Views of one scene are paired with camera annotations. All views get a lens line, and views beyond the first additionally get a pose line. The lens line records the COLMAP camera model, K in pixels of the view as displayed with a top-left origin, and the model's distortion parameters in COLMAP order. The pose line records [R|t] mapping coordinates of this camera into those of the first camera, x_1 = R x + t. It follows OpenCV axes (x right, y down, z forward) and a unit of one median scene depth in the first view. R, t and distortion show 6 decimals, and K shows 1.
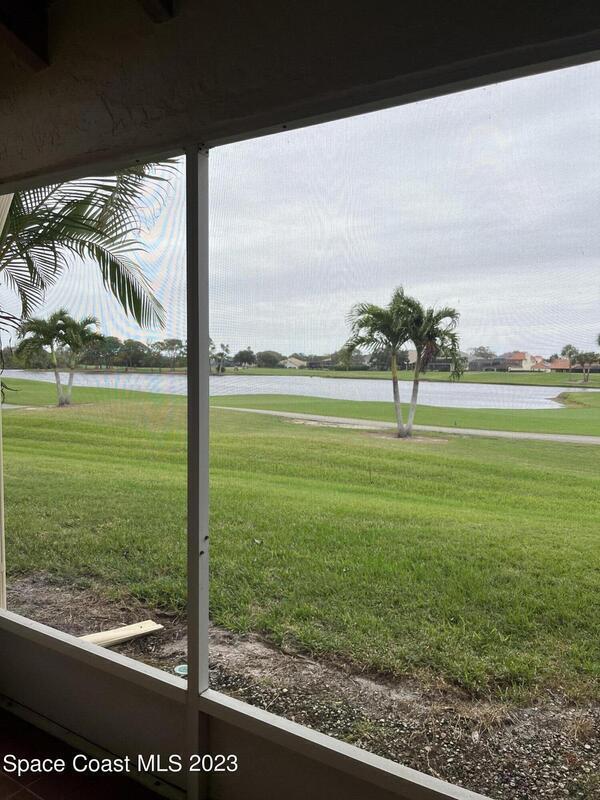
lens RADIAL K [[605.4, 0, 302.6], [0, 605.4, 395.3], [0, 0, 1]] dist [0.034827, -0.050924]
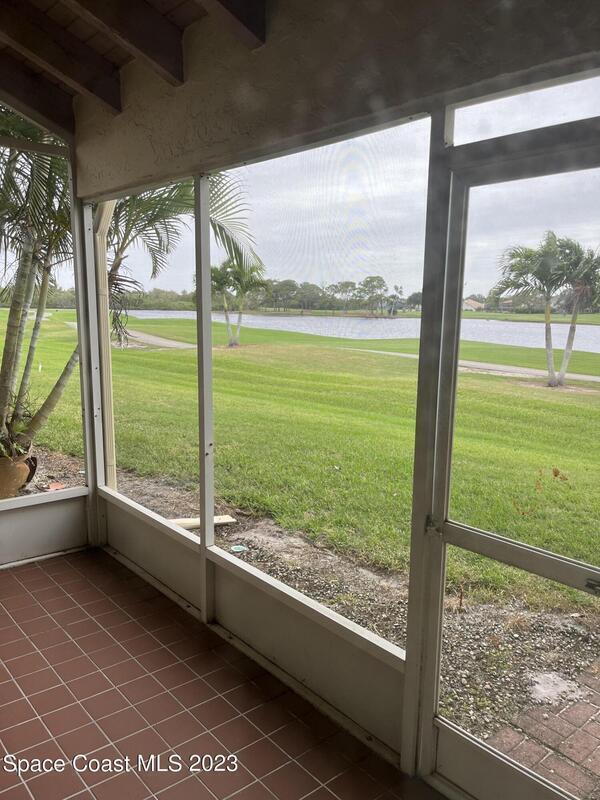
lens RADIAL K [[605.4, 0, 299.5], [0, 605.4, 401.7], [0, 0, 1]] dist [0.034827, -0.050924]
pose [[0.959144, 0.044263, -0.279433, 0.191462], [-0.014951, 0.994235, 0.106172, -0.010989], [0.282521, -0.097656, 0.954277, -0.136658]]
